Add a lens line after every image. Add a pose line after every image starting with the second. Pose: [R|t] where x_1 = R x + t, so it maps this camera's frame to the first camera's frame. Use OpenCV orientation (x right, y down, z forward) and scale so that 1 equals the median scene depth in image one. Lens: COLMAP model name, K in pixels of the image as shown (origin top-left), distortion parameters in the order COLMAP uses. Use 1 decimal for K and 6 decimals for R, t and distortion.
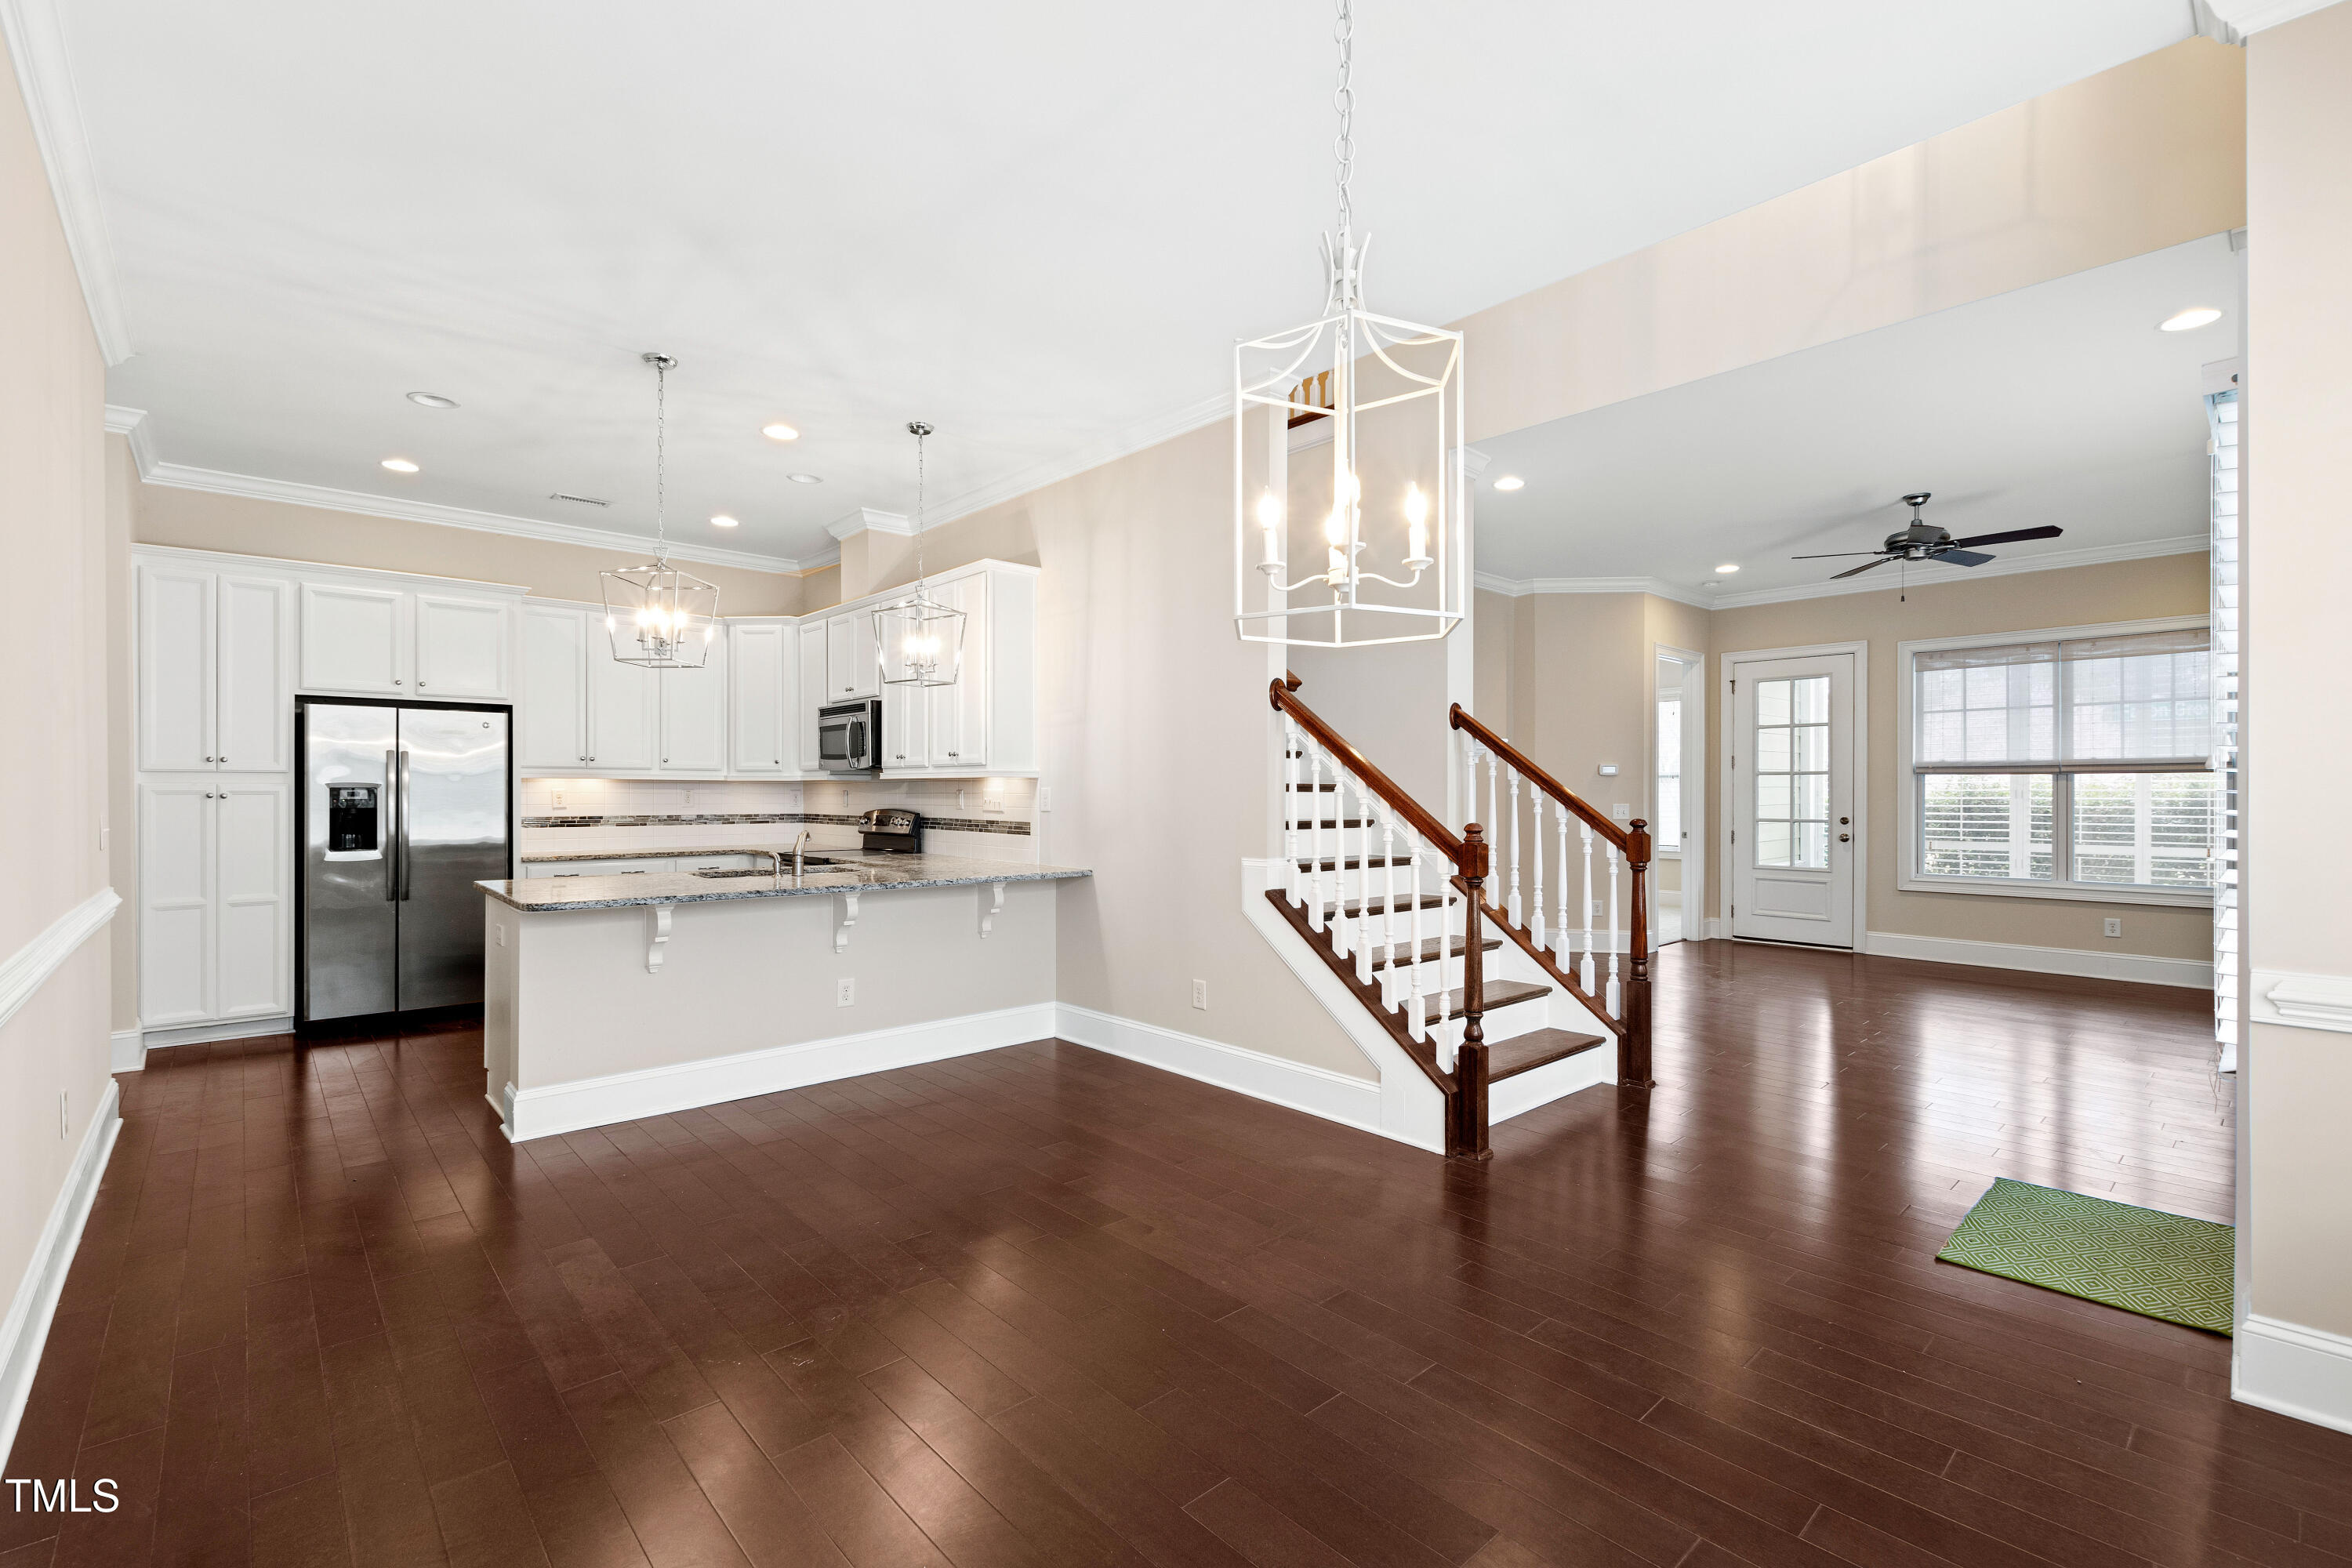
lens RADIAL K [[1023.7, 0, 1171.3], [0, 1023.7, 792.4], [0, 0, 1]] dist [0.009959, -0.004417]
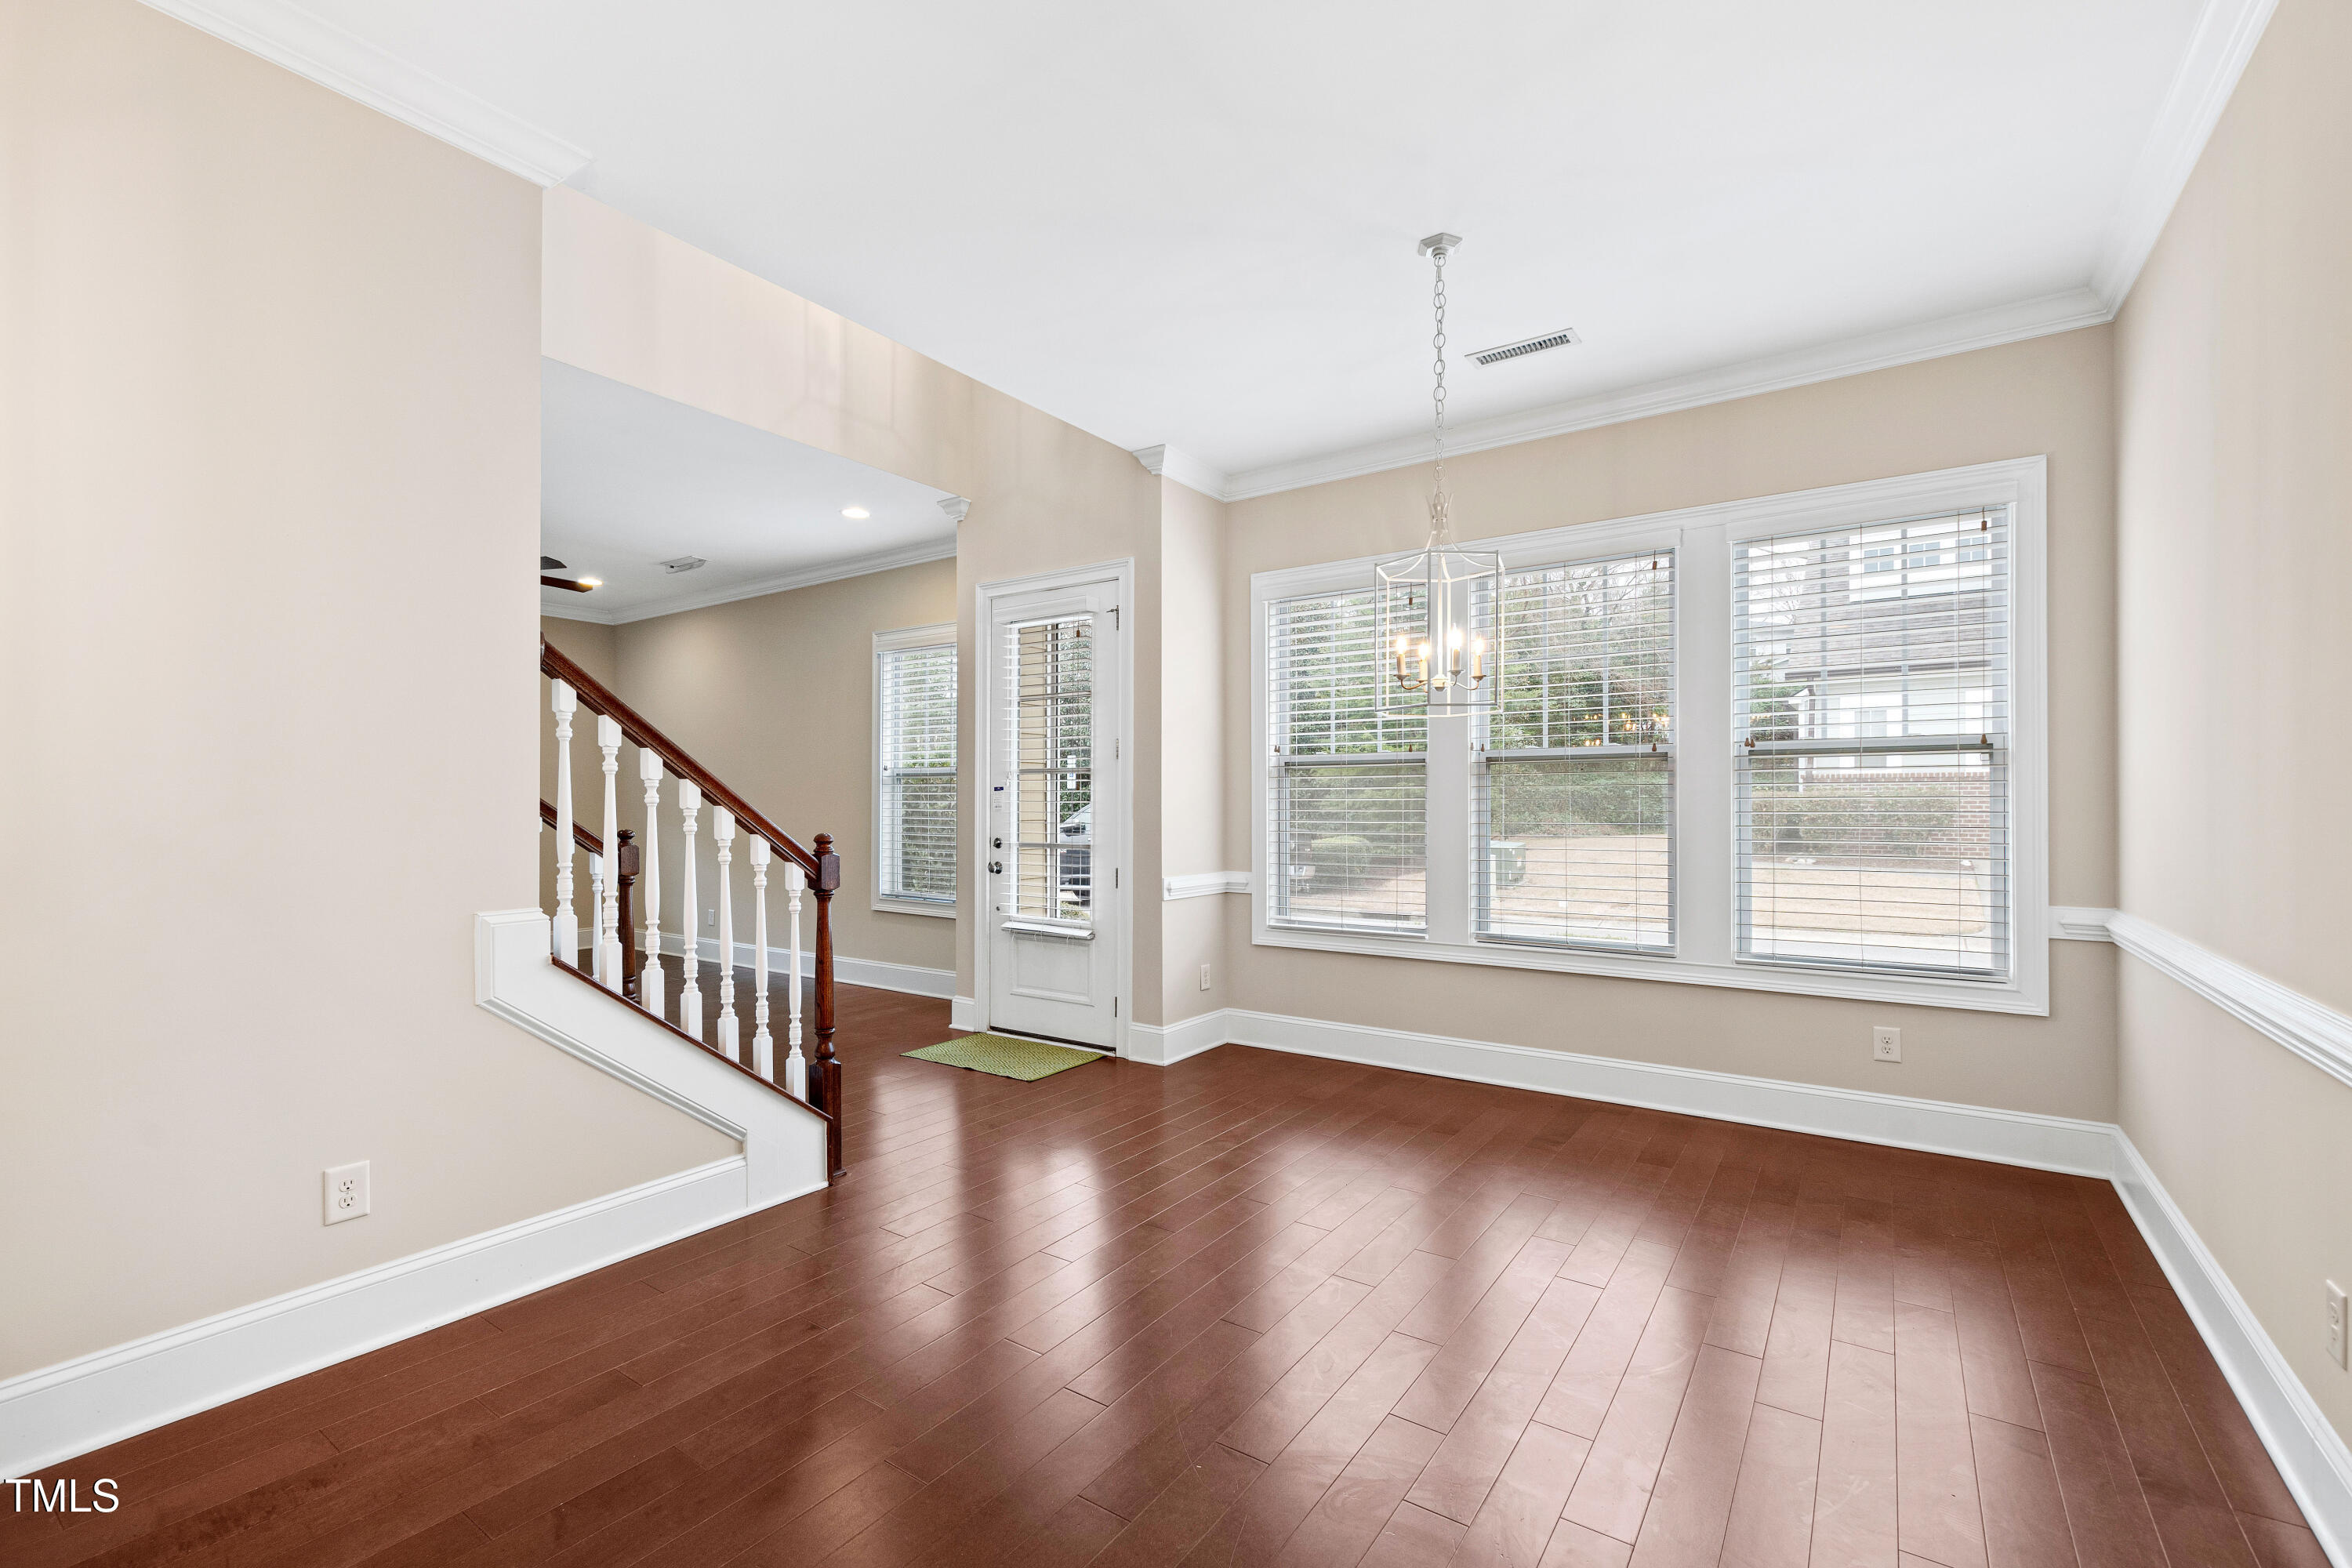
lens RADIAL K [[1023.7, 0, 1165.5], [0, 1023.7, 798.7], [0, 0, 1]] dist [0.009959, -0.004417]
pose [[-0.228199, 0.005103, 0.973601, -0.451918], [-0.000667, 0.999985, -0.005398, 0.001269], [-0.973614, -0.001881, -0.228192, 0.570336]]
